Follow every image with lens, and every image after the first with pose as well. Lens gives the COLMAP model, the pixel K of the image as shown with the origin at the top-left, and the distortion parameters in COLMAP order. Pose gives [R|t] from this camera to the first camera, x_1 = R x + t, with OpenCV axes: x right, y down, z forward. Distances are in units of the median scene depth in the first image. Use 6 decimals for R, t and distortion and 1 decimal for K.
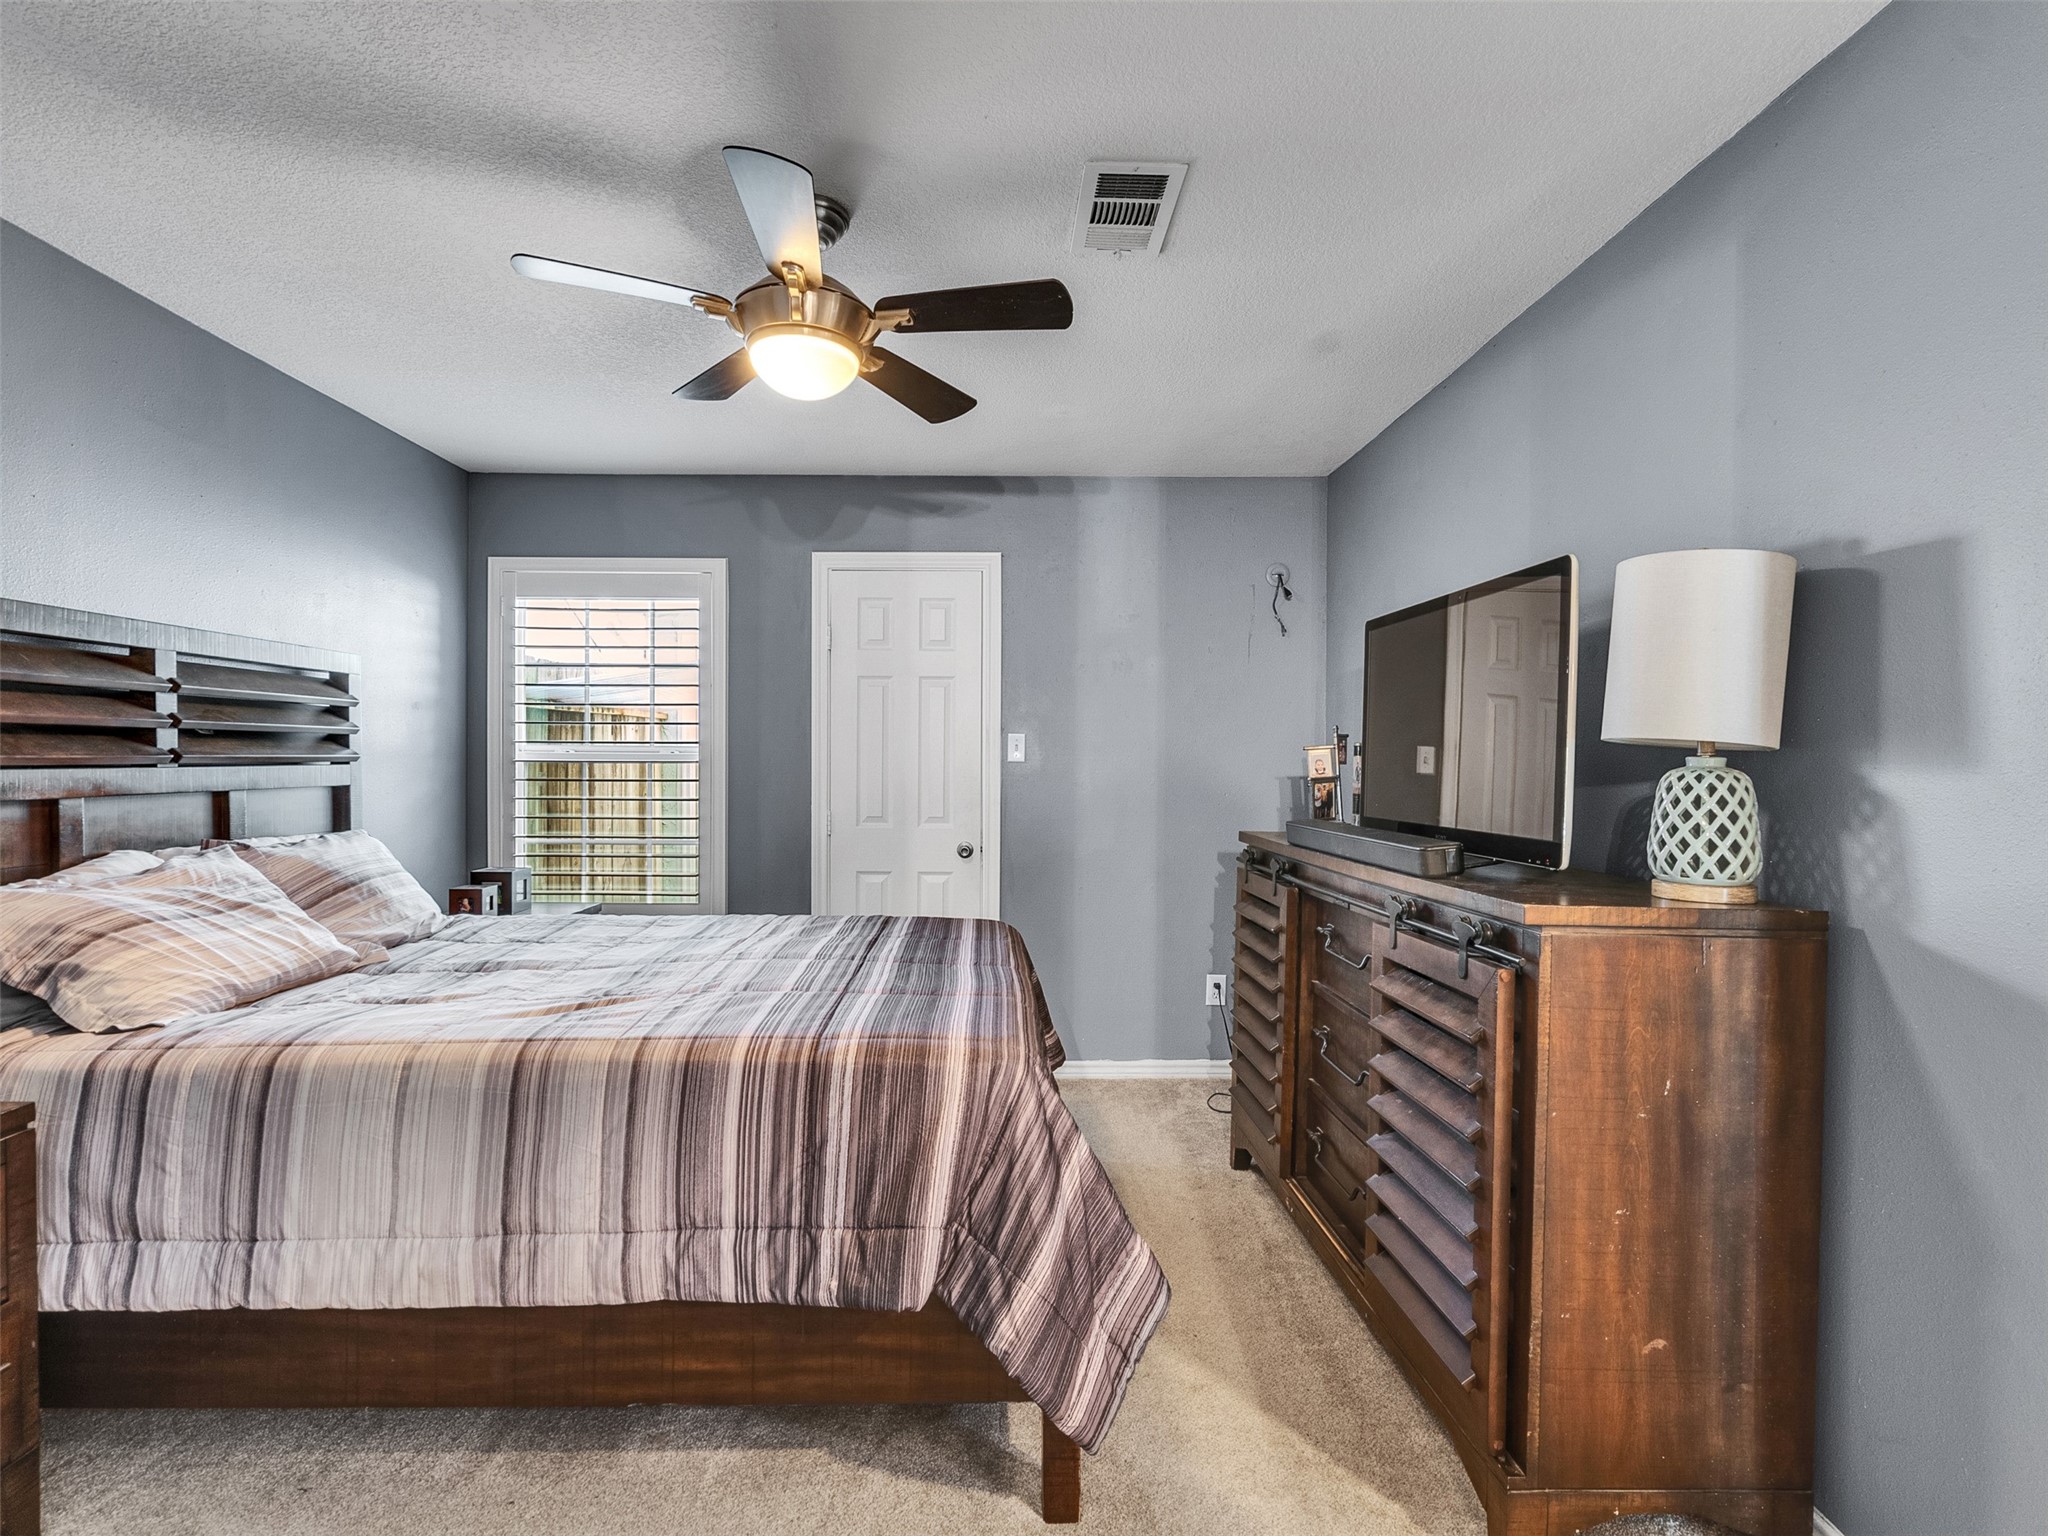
lens RADIAL K [[1041.7, 0, 1004.0], [0, 1041.7, 769.2], [0, 0, 1]] dist [-0.008735, 0.003146]
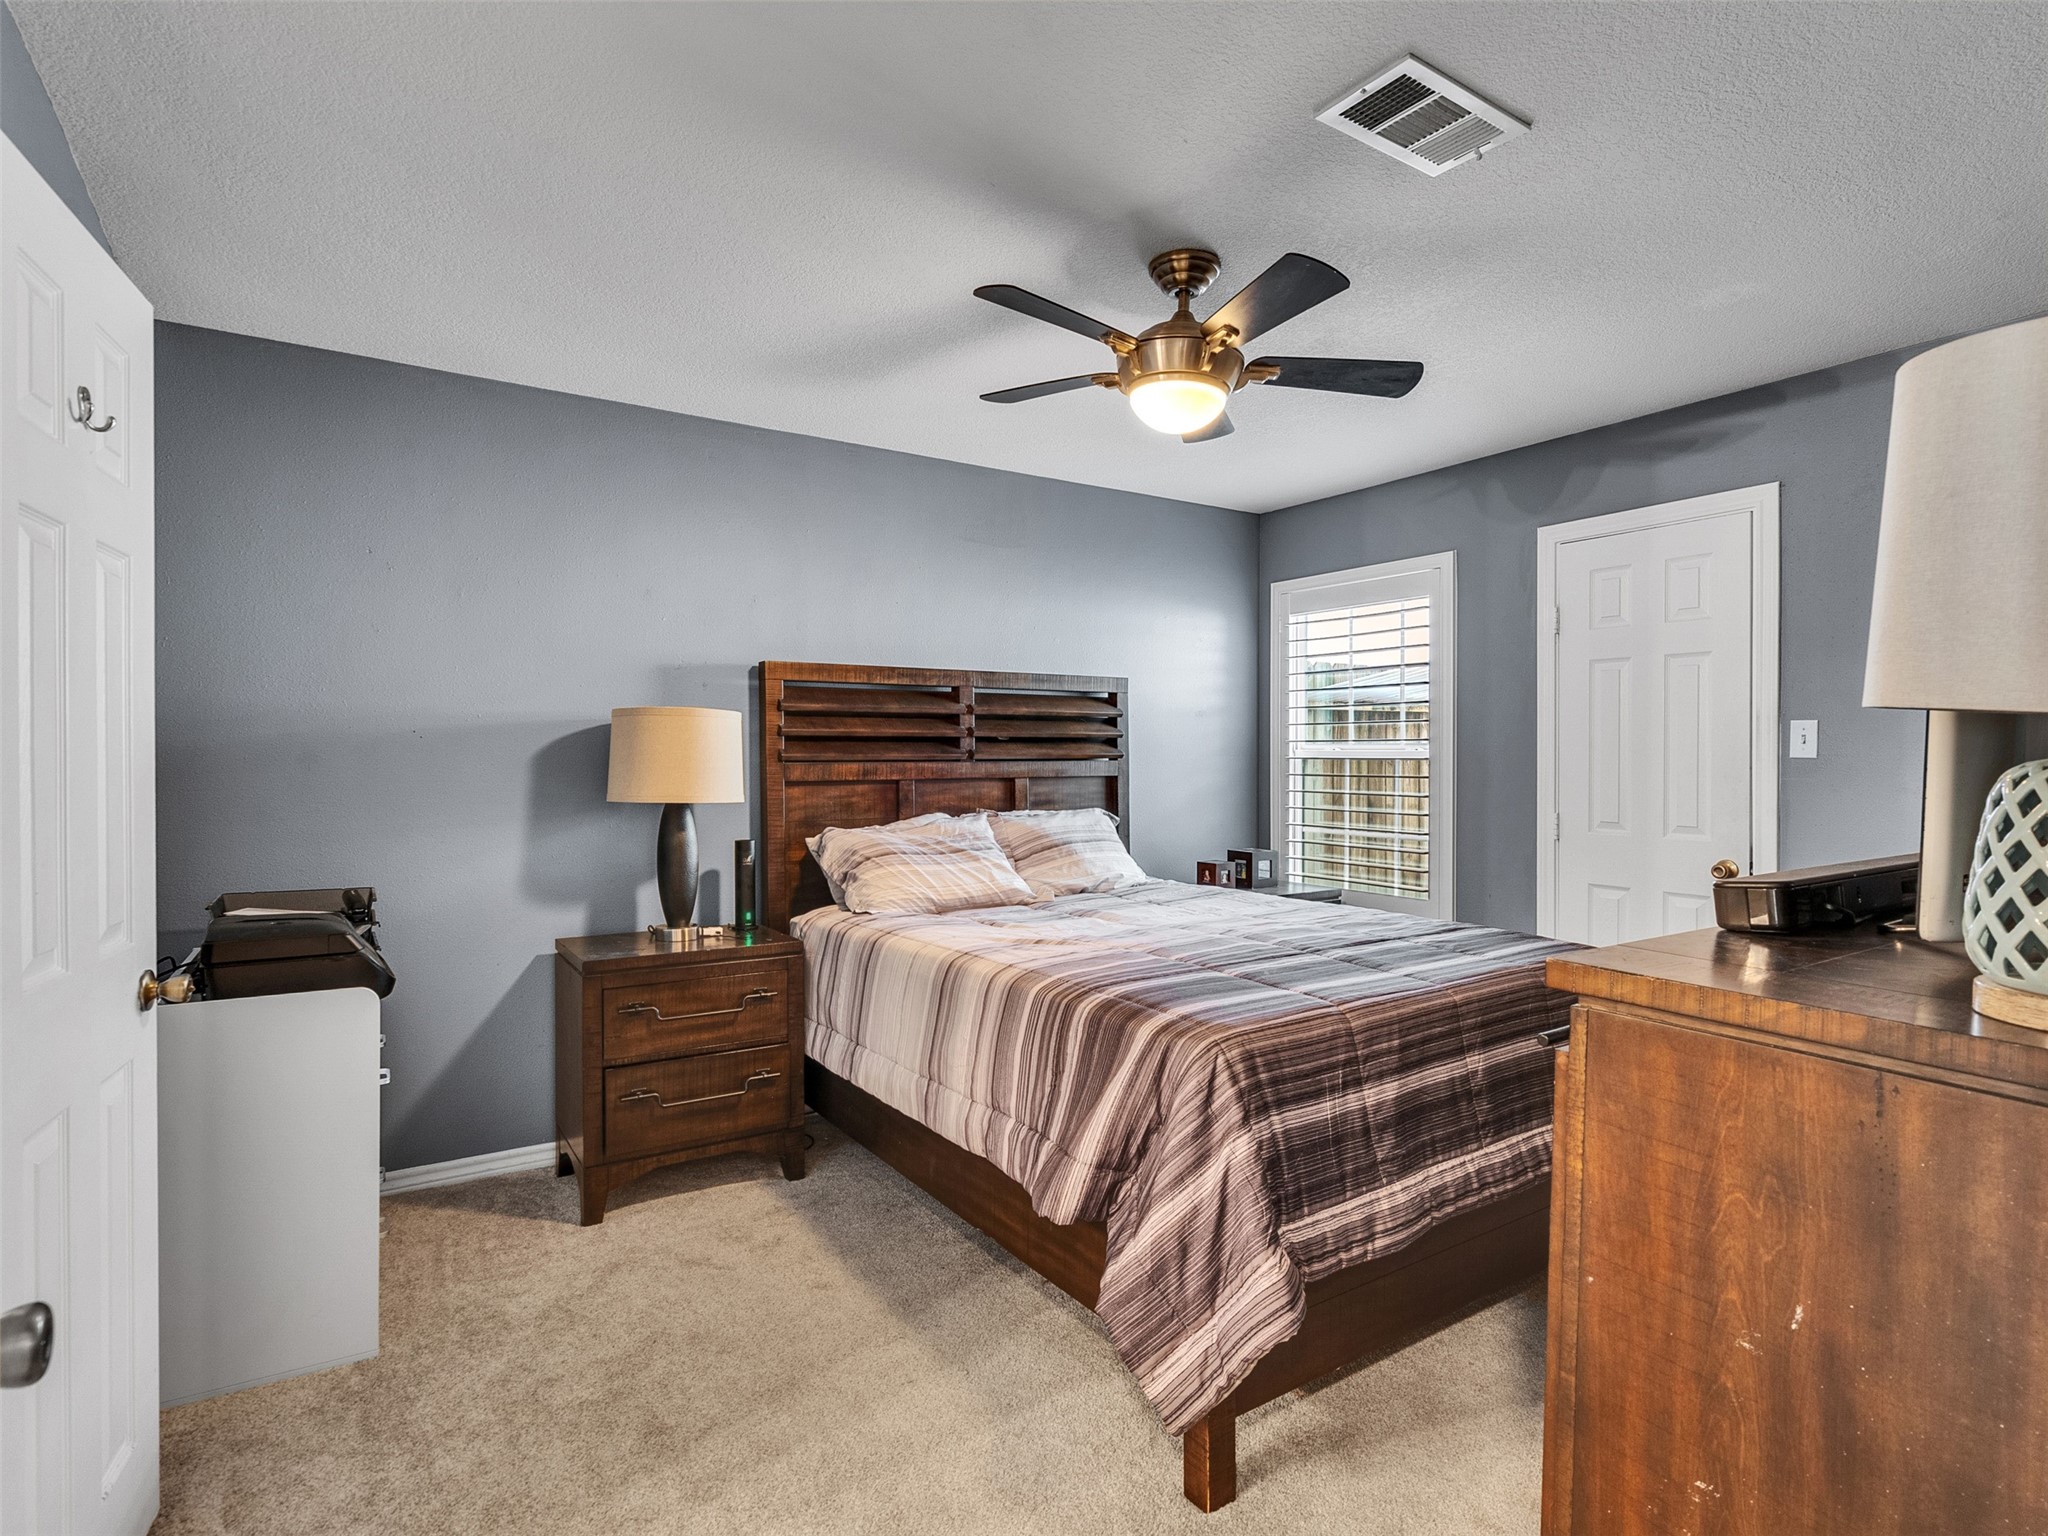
lens RADIAL K [[1041.7, 0, 1005.1], [0, 1041.7, 765.4], [0, 0, 1]] dist [-0.008735, 0.003146]
pose [[0.539200, 0.003795, -0.842169, 0.554930], [-0.006557, 0.999978, 0.000309, 0.002829], [0.842152, 0.005356, 0.539213, 0.201862]]
